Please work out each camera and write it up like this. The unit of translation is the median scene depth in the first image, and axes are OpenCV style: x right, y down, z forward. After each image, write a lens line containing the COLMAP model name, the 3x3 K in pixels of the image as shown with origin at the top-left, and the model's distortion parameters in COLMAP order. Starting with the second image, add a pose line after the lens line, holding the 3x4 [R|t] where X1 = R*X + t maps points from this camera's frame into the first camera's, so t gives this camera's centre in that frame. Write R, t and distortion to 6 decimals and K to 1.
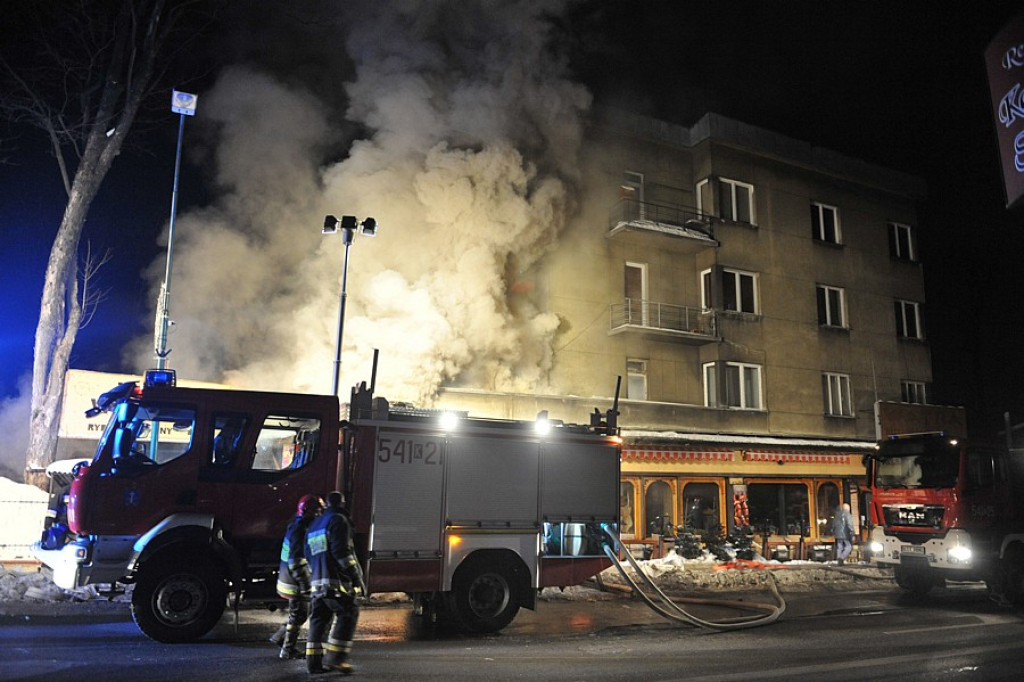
lens RADIAL K [[788.4, 0, 512.0], [0, 788.4, 341.0], [0, 0, 1]] dist [-0.065548, -0.005097]
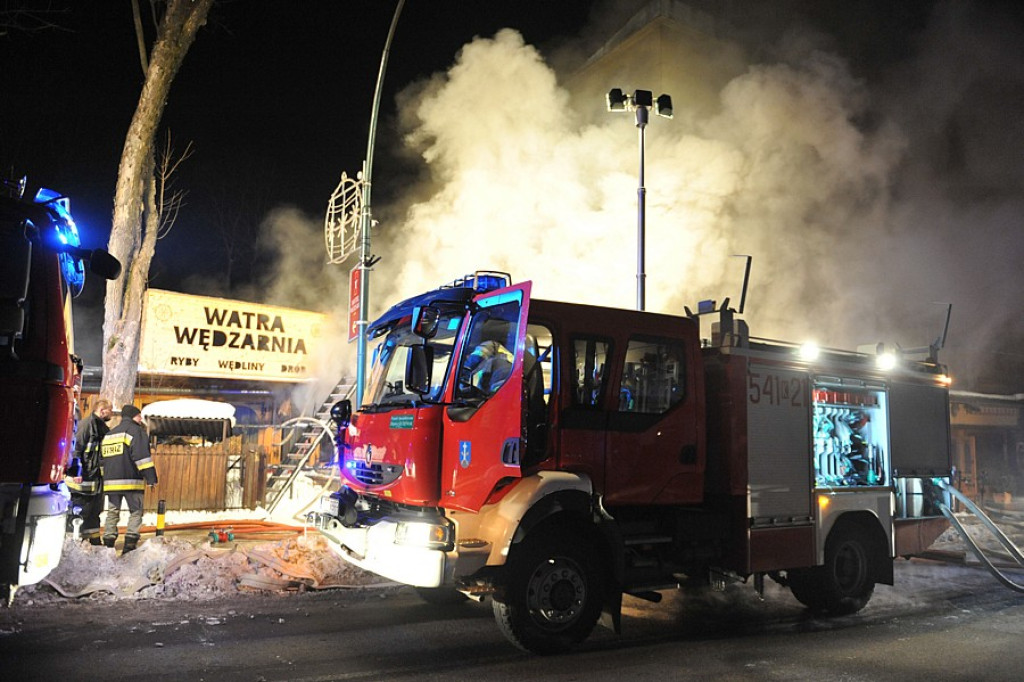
lens RADIAL K [[788.4, 0, 512.0], [0, 788.4, 341.0], [0, 0, 1]] dist [-0.065548, -0.005097]
pose [[0.994863, 0.018562, 0.099513, -0.279099], [-0.025211, 0.997502, 0.065984, 0.028416], [-0.098040, -0.068154, 0.992846, 0.154597]]
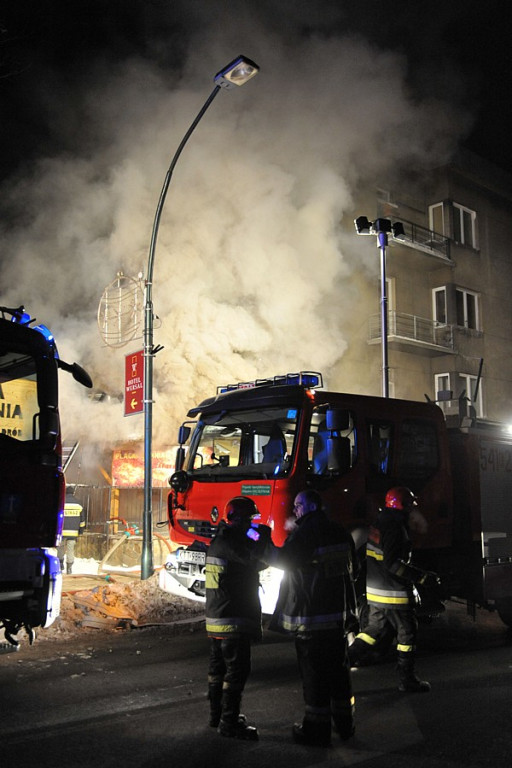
lens RADIAL K [[756.4, 0, 227.3], [0, 756.4, 387.7], [0, 0, 1]] dist [-0.029390, -0.005925]
pose [[0.966498, 0.029387, 0.254987, -0.428015], [-0.044488, 0.997568, 0.053656, 0.006396], [-0.252790, -0.063202, 0.965455, 0.089966]]
